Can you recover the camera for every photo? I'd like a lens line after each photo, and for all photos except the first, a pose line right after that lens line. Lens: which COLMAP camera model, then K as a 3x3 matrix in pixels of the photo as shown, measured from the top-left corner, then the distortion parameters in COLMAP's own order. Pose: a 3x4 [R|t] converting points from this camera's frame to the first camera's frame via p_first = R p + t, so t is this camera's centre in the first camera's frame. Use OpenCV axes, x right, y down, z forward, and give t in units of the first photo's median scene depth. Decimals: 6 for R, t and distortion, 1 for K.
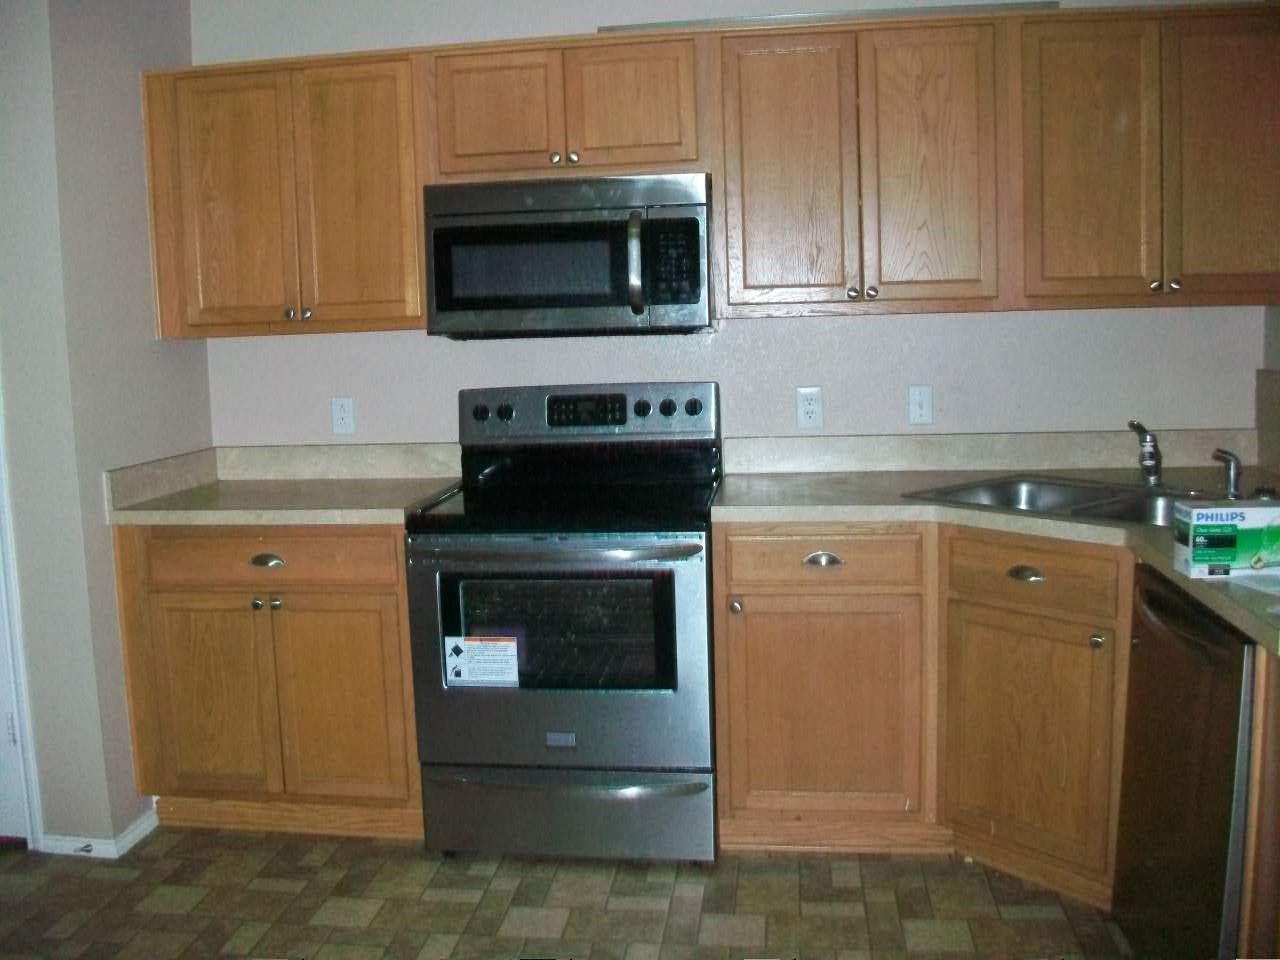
lens RADIAL K [[1253.8, 0, 637.3], [0, 1253.8, 461.2], [0, 0, 1]] dist [-0.111913, -0.006478]
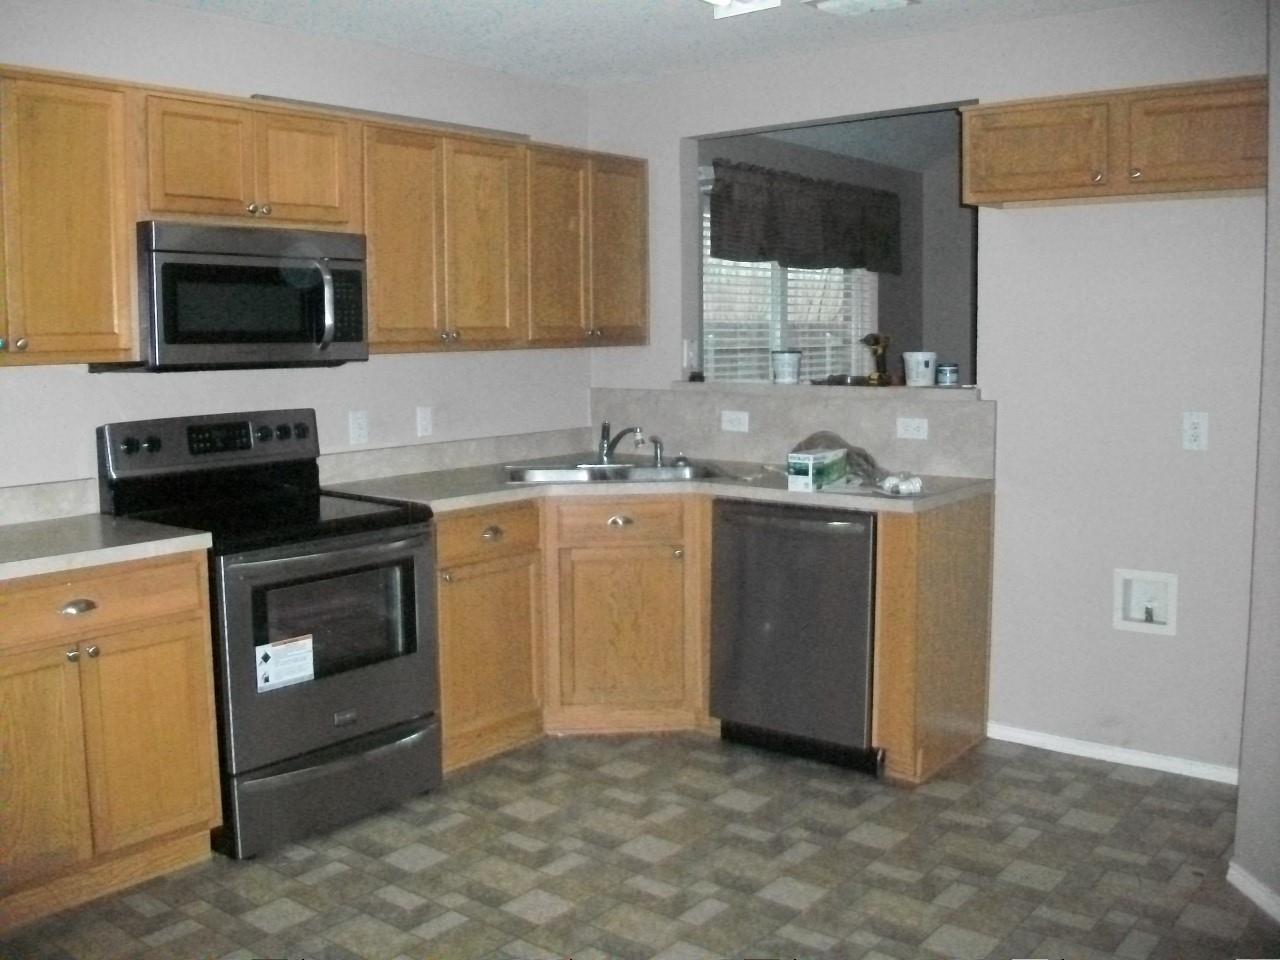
lens RADIAL K [[1229.2, 0, 612.3], [0, 1229.2, 473.6], [0, 0, 1]] dist [-0.147613, 0.118901]
pose [[0.526459, -0.069940, 0.847319, -0.832522], [0.094490, 0.995250, 0.023442, -0.002703], [-0.844934, 0.067722, 0.530567, 0.175712]]
